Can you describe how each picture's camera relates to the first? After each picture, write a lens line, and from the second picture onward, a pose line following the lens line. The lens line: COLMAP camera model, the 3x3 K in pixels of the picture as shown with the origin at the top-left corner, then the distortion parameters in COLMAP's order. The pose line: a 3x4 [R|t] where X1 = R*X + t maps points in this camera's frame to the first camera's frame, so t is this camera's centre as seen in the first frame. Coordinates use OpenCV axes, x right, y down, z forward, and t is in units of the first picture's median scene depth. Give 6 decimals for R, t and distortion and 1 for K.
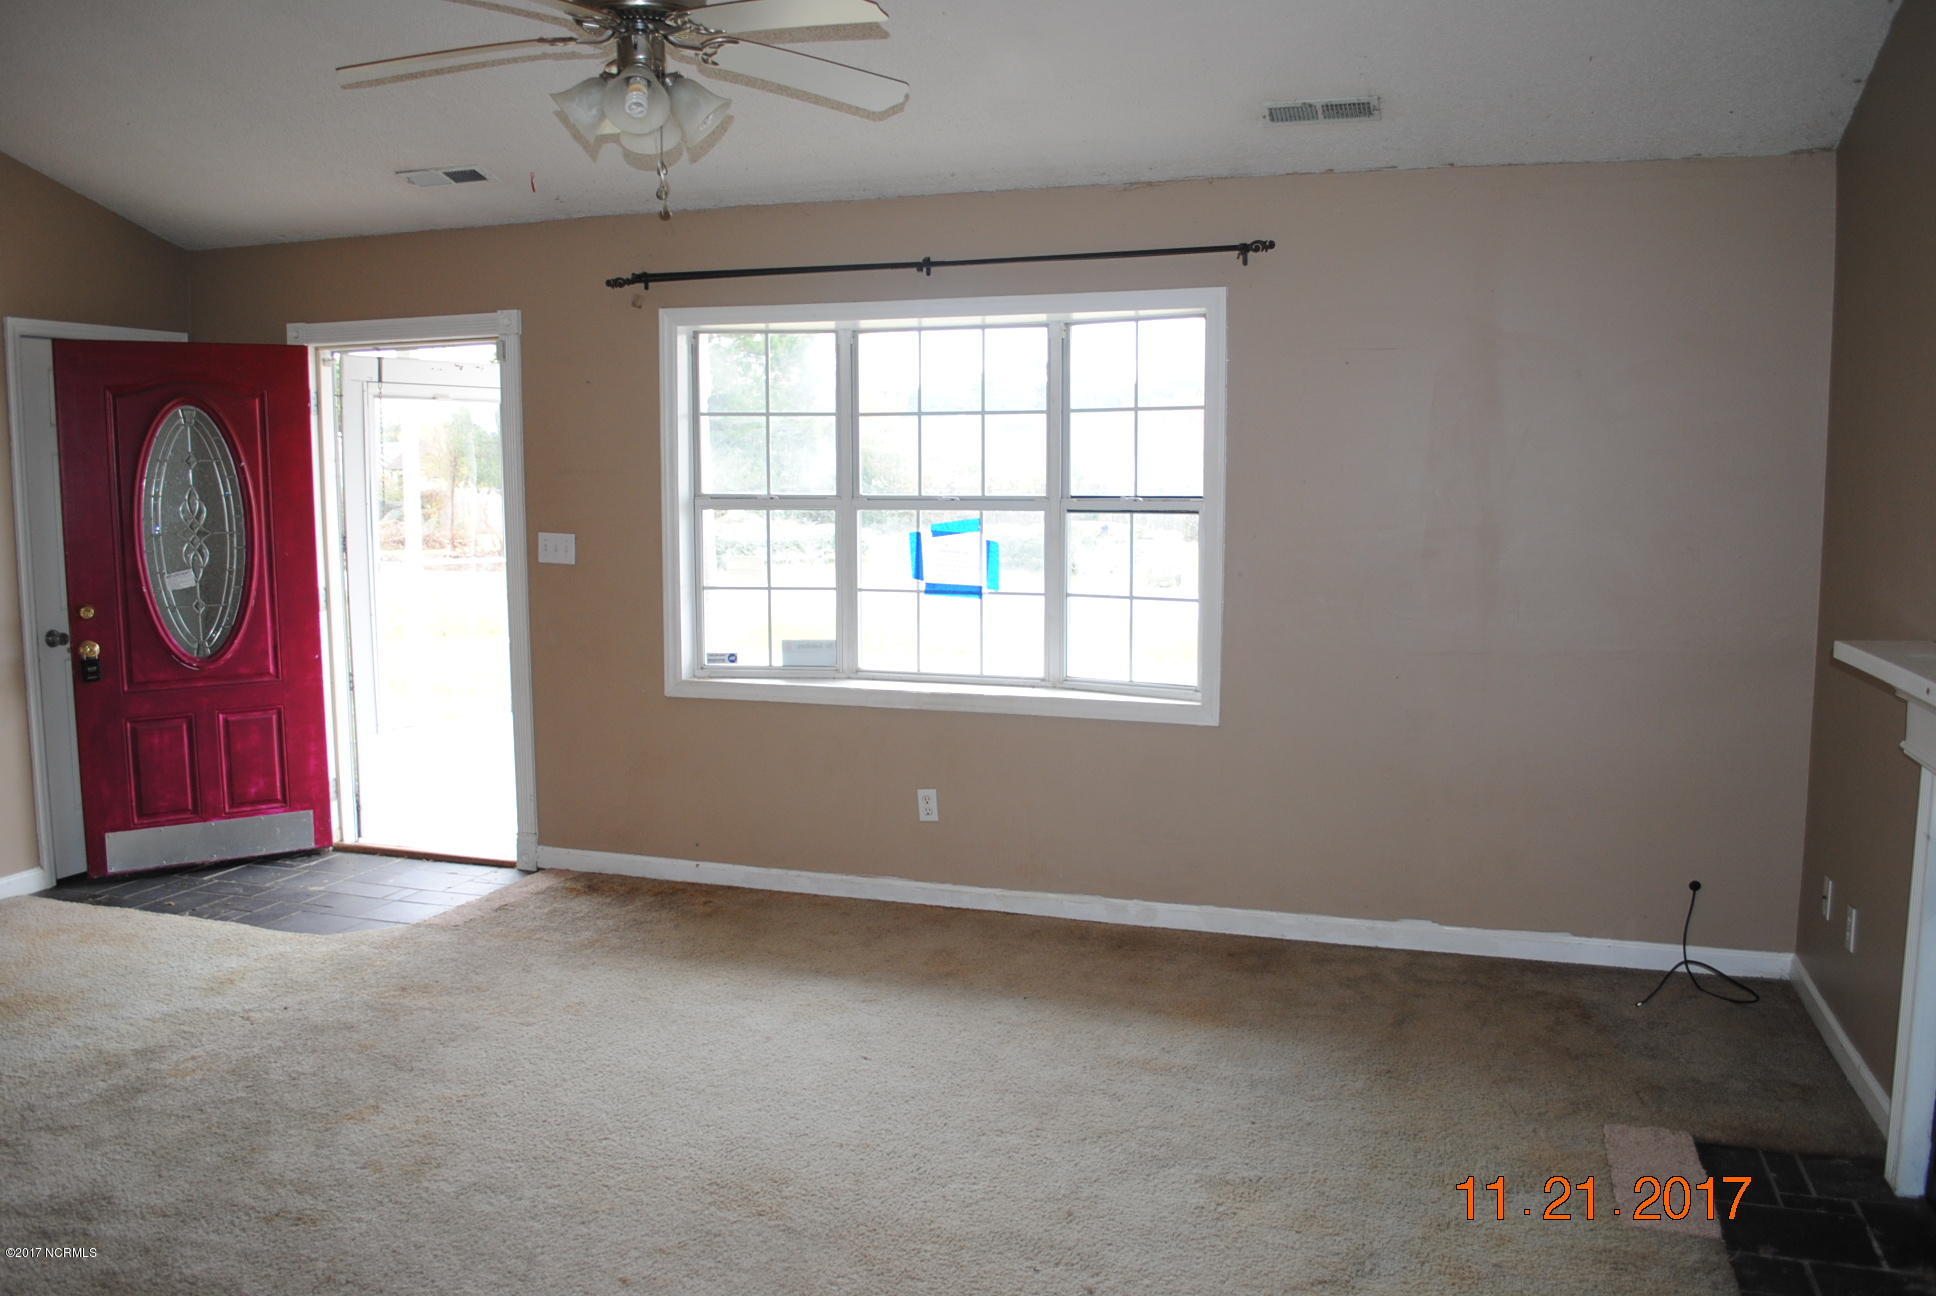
lens RADIAL K [[1563.3, 0, 967.0], [0, 1563.3, 640.9], [0, 0, 1]] dist [-0.061156, -0.004047]
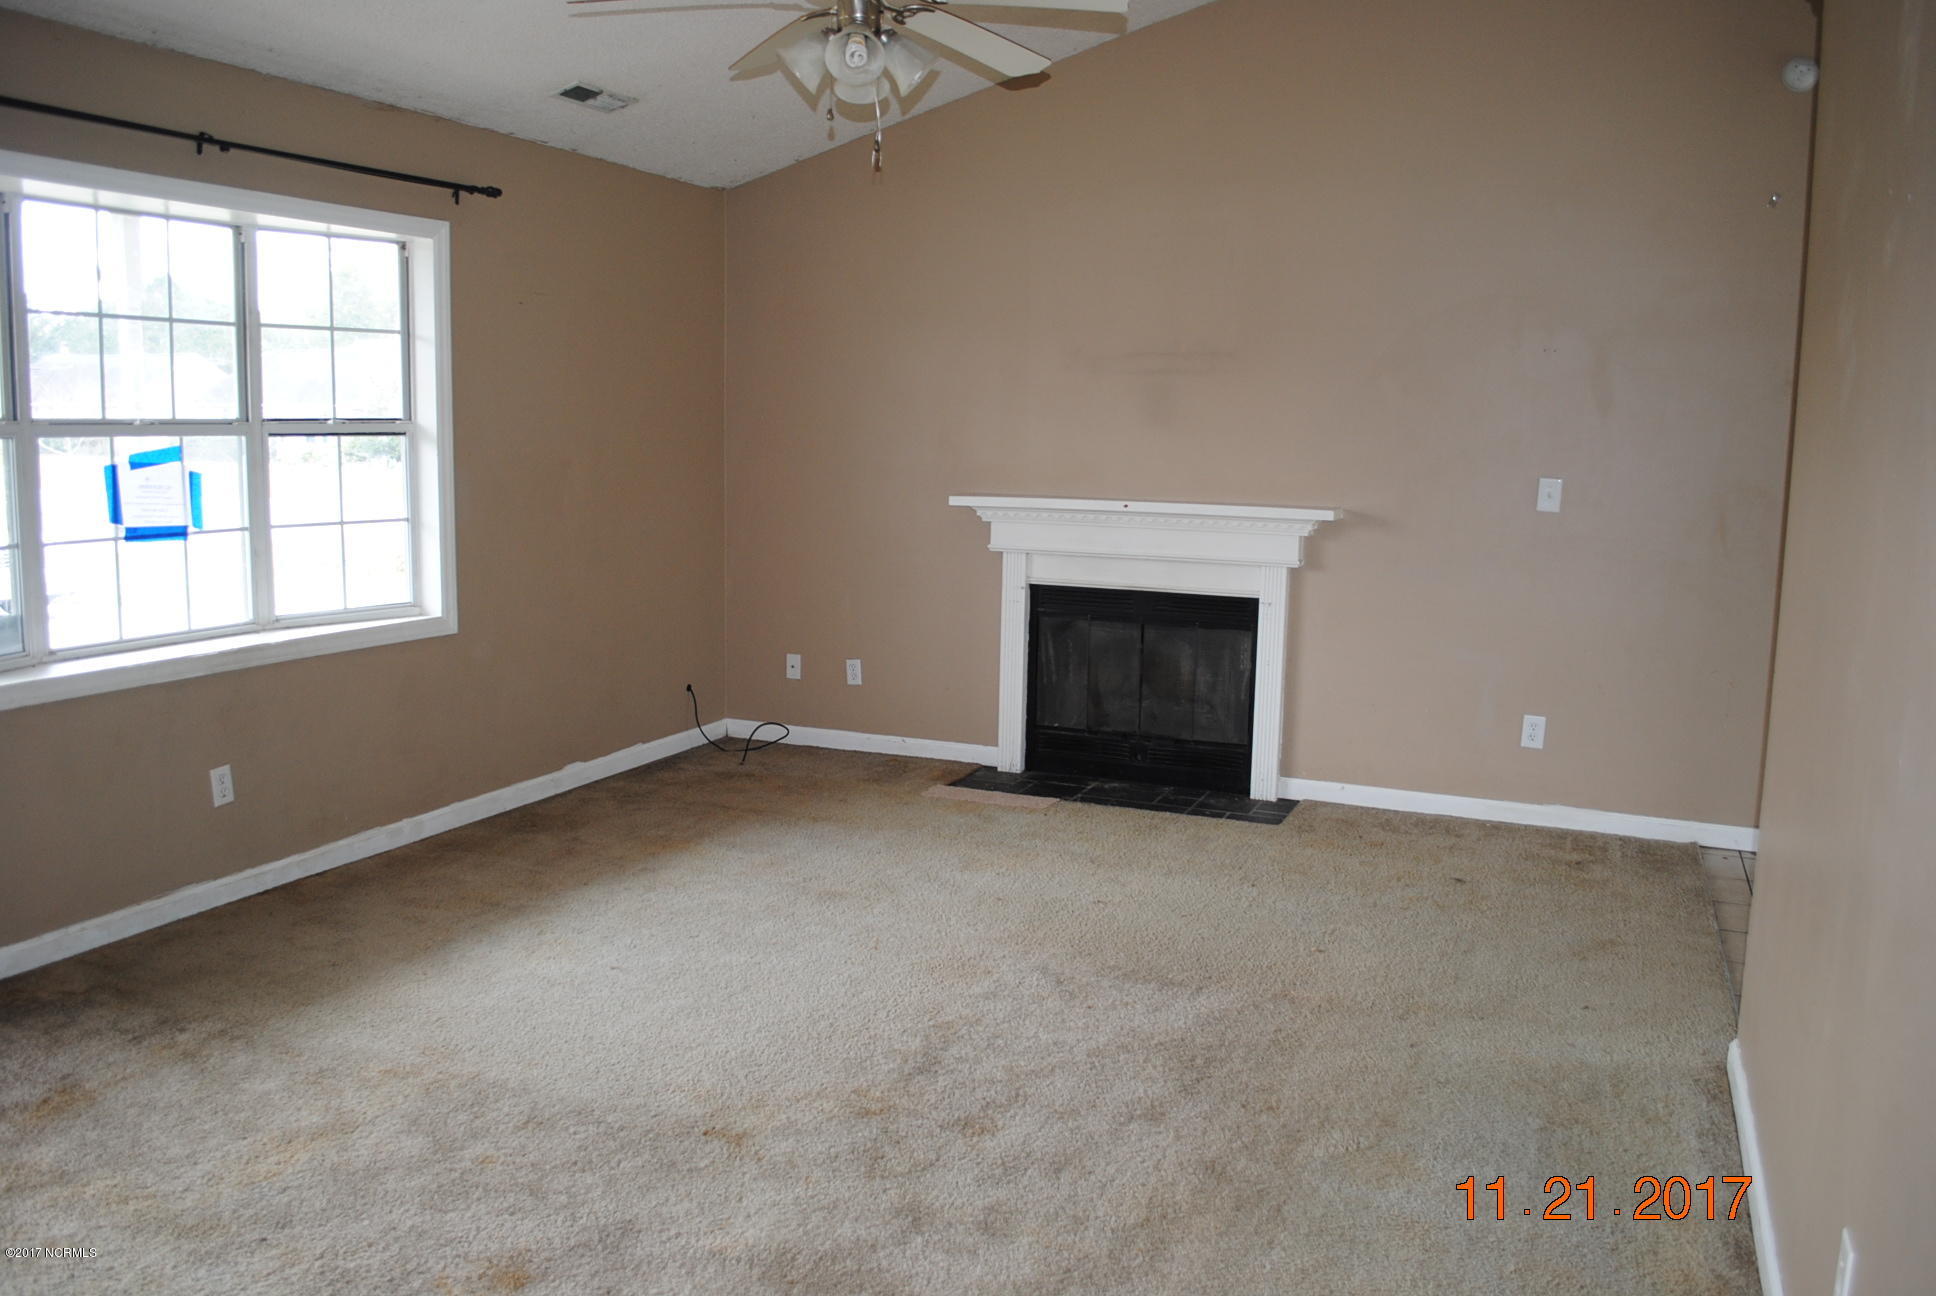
lens RADIAL K [[1563.3, 0, 968.7], [0, 1563.3, 654.3], [0, 0, 1]] dist [-0.061156, -0.004047]
pose [[0.067274, -0.145940, 0.987003, -0.803190], [0.089703, 0.986123, 0.139695, -0.044943], [-0.993694, 0.079139, 0.079432, 0.520391]]
